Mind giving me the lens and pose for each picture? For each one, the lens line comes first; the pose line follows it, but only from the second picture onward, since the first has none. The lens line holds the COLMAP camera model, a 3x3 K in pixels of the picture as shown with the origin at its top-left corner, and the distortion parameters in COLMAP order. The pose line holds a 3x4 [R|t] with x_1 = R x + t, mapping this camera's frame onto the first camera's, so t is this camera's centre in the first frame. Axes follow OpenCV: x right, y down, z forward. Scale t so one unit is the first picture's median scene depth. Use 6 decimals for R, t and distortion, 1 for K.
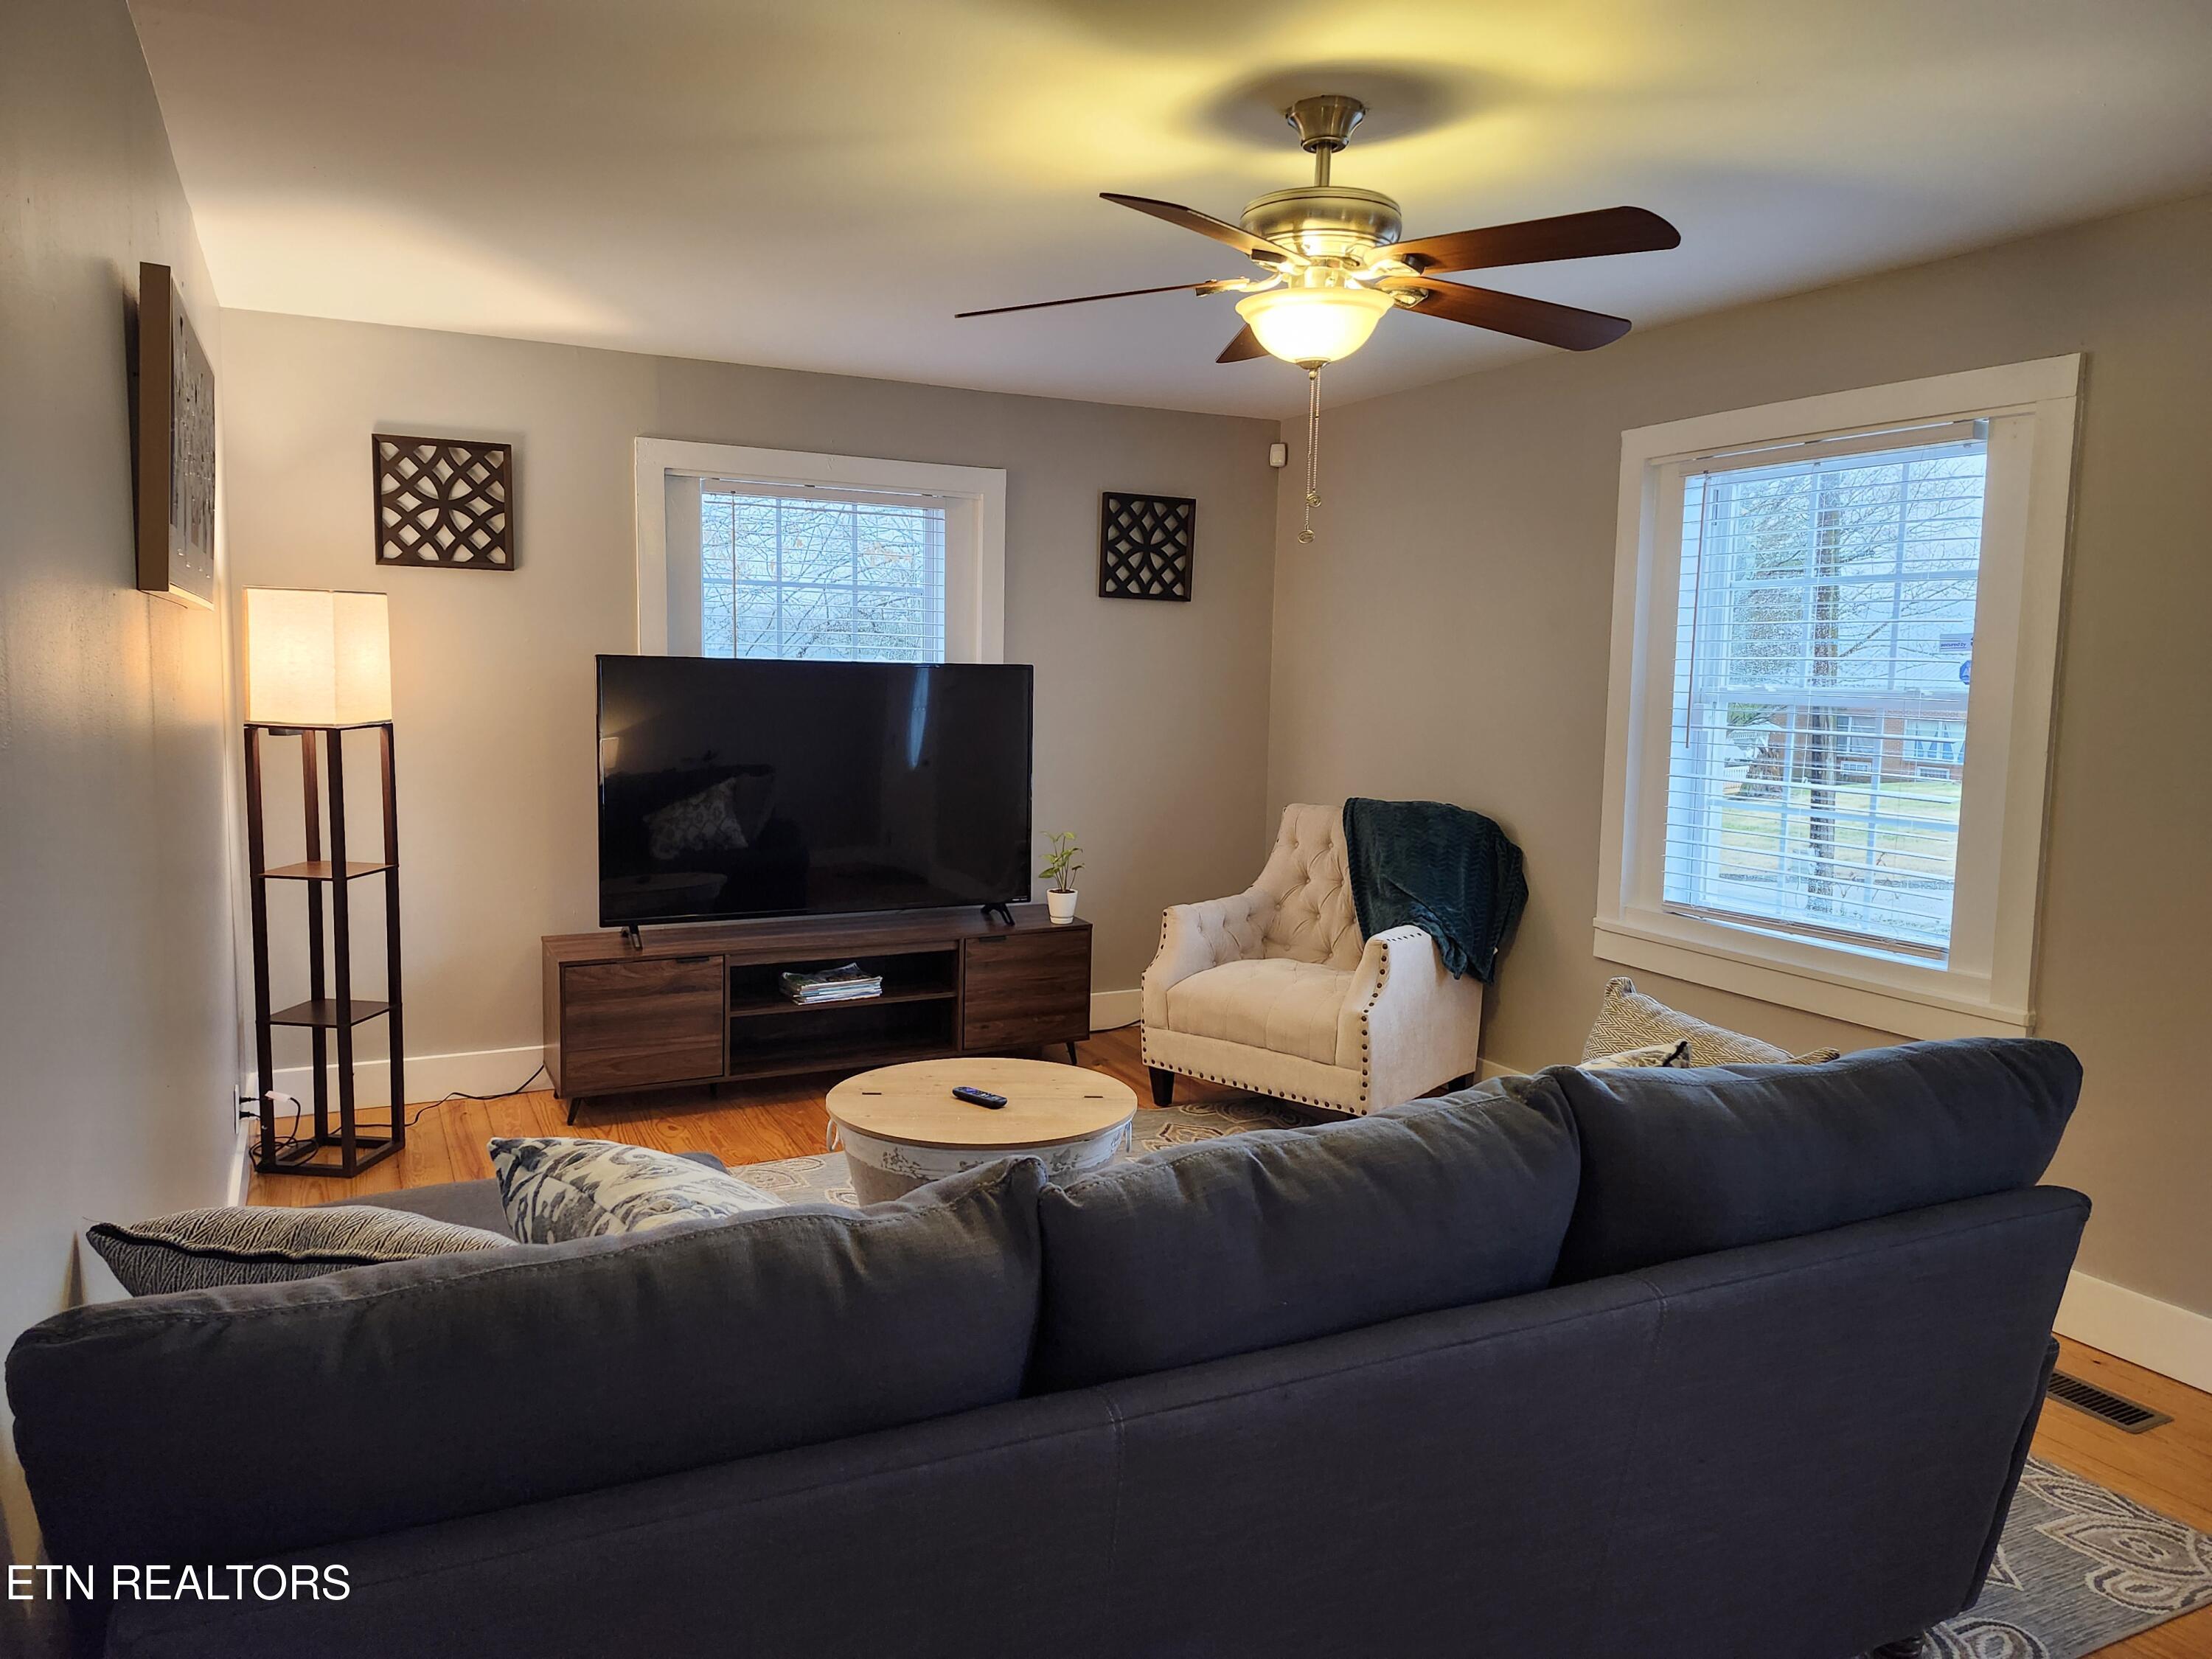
lens RADIAL K [[1502.4, 0, 1106.0], [0, 1502.4, 829.5], [0, 0, 1]] dist [-0.000620, -0.000111]
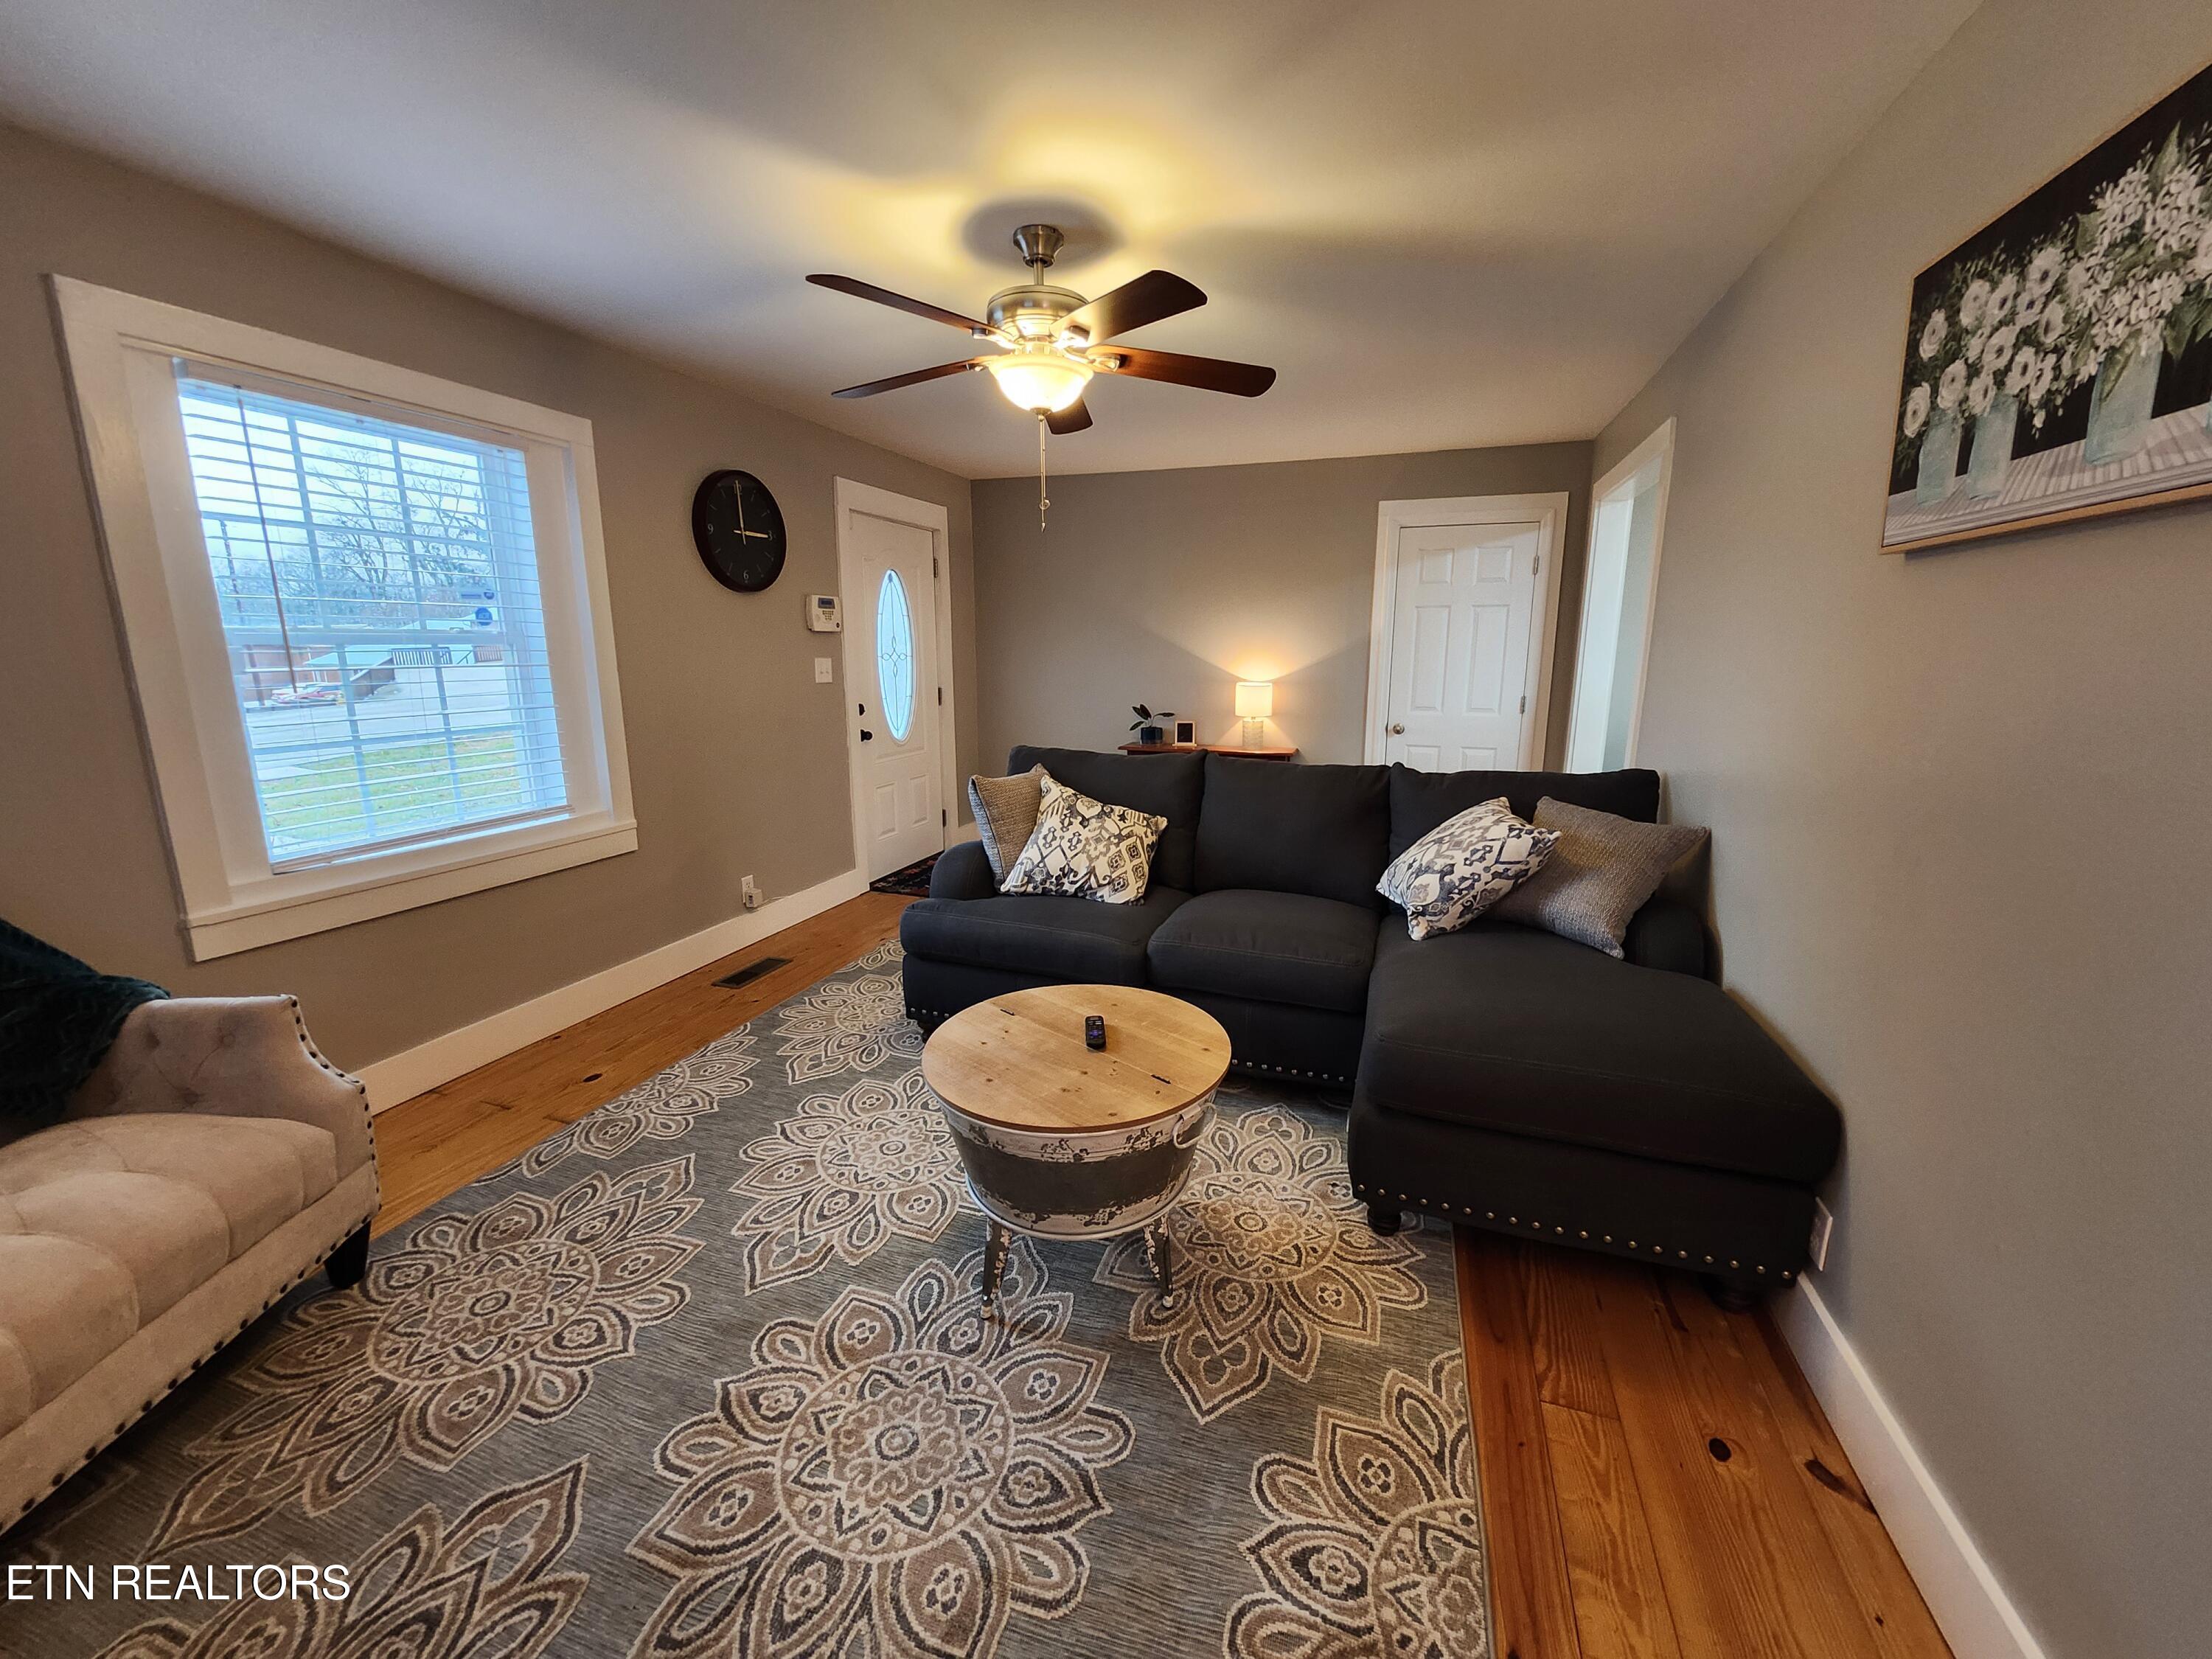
lens RADIAL K [[947.9, 0, 1106.0], [0, 947.9, 829.5], [0, 0, 1]] dist [-0.000703, 0.000158]
pose [[-0.703583, -0.171326, 0.689651, -0.425837], [0.044929, 0.957834, 0.283787, -0.125664], [-0.709191, 0.230653, -0.666218, 1.103865]]
